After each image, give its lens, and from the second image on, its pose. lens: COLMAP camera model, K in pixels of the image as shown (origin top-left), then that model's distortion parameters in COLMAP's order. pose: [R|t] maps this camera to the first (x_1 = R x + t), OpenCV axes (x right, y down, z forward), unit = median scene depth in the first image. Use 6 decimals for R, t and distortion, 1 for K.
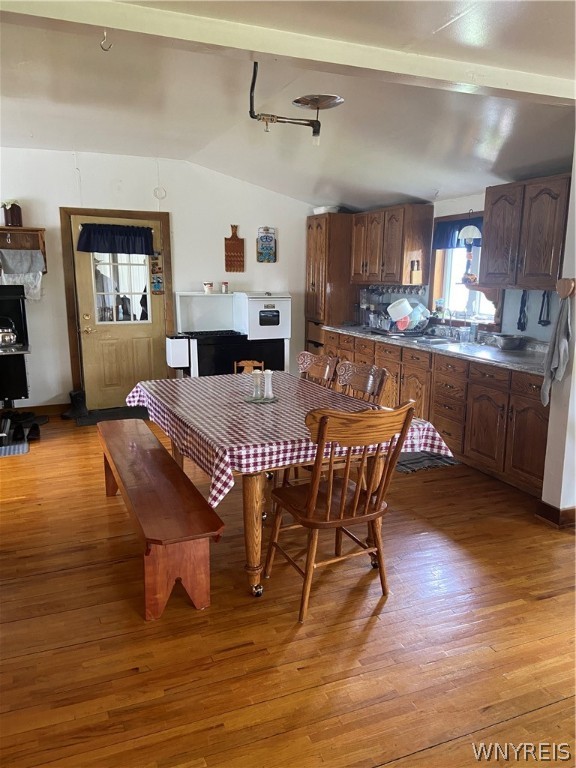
lens RADIAL K [[590.2, 0, 288.0], [0, 590.2, 400.1], [0, 0, 1]] dist [0.107825, -0.000993]
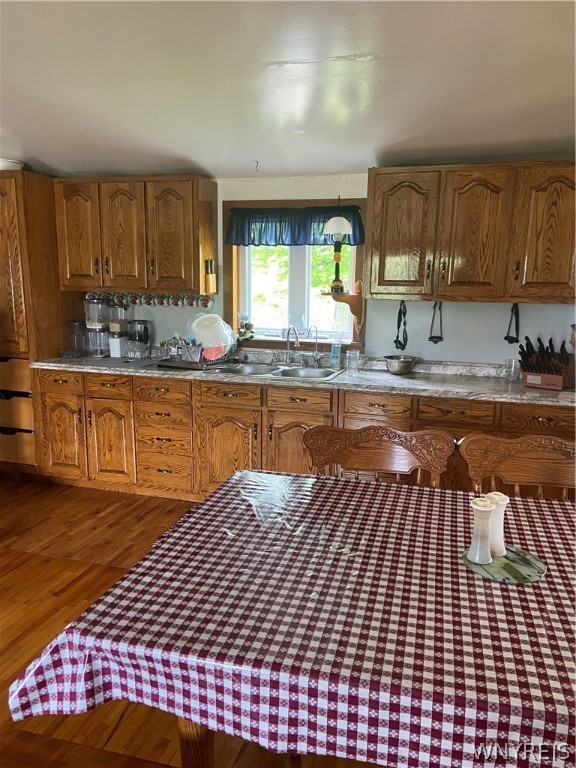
lens RADIAL K [[590.2, 0, 288.0], [0, 590.2, 400.1], [0, 0, 1]] dist [0.107825, -0.000993]
pose [[0.632627, -0.162283, 0.757263, -0.286467], [0.156453, 0.984419, 0.080260, -0.113821], [-0.758489, 0.067701, 0.648160, 0.490248]]
